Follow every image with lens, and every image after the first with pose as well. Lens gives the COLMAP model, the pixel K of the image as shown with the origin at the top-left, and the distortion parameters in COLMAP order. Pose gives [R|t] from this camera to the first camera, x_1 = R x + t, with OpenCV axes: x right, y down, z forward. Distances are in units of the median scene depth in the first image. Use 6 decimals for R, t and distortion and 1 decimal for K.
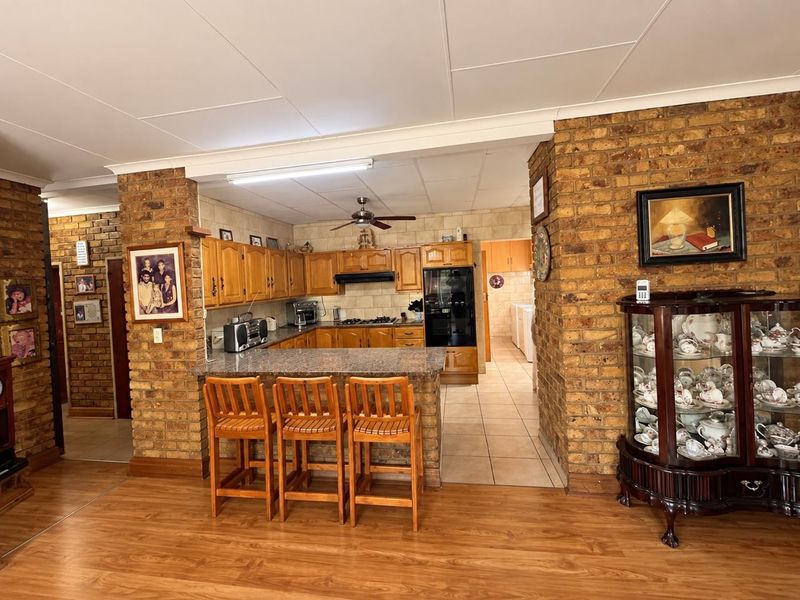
lens RADIAL K [[326.1, 0, 407.7], [0, 326.1, 298.7], [0, 0, 1]] dist [0.010666, -0.000536]
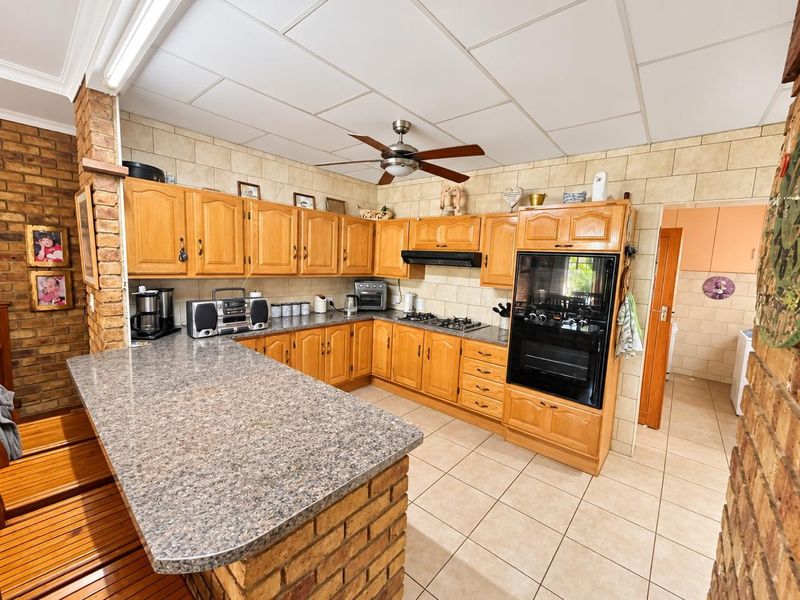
lens RADIAL K [[326.1, 0, 398.2], [0, 326.1, 299.8], [0, 0, 1]] dist [0.010666, -0.000536]
pose [[0.851027, 0.150804, -0.503003, 0.177381], [-0.119877, 0.988376, 0.093504, -0.037158], [0.511257, -0.019276, 0.859212, 0.408407]]
